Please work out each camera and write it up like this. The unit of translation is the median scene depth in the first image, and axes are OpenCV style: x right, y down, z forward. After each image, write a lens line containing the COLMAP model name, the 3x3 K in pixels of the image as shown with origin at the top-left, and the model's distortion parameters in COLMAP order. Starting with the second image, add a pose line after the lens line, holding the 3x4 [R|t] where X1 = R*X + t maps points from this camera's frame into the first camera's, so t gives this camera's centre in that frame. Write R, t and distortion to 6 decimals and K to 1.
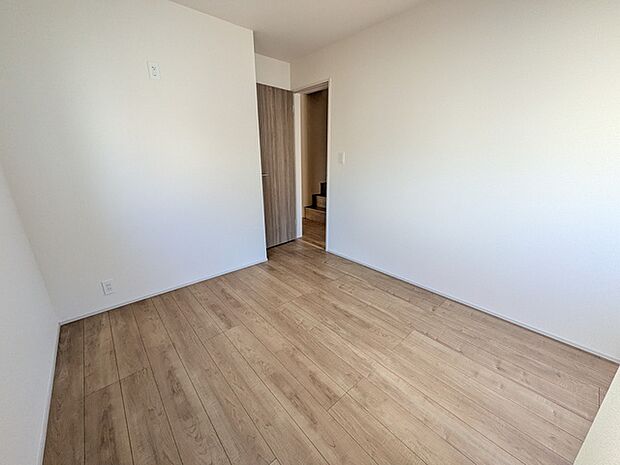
lens RADIAL K [[245.9, 0, 313.9], [0, 245.9, 234.2], [0, 0, 1]] dist [0.003919, 0.000422]
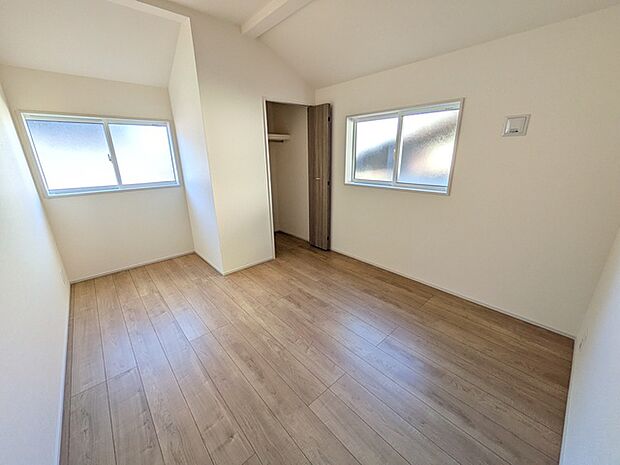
lens RADIAL K [[245.9, 0, 313.9], [0, 245.9, 234.2], [0, 0, 1]] dist [0.003919, 0.000422]
pose [[-0.999858, 0.016855, -0.000882, -0.095039], [0.013098, 0.807845, 0.589249, -0.600643], [0.010644, 0.589154, -0.807951, 1.835651]]
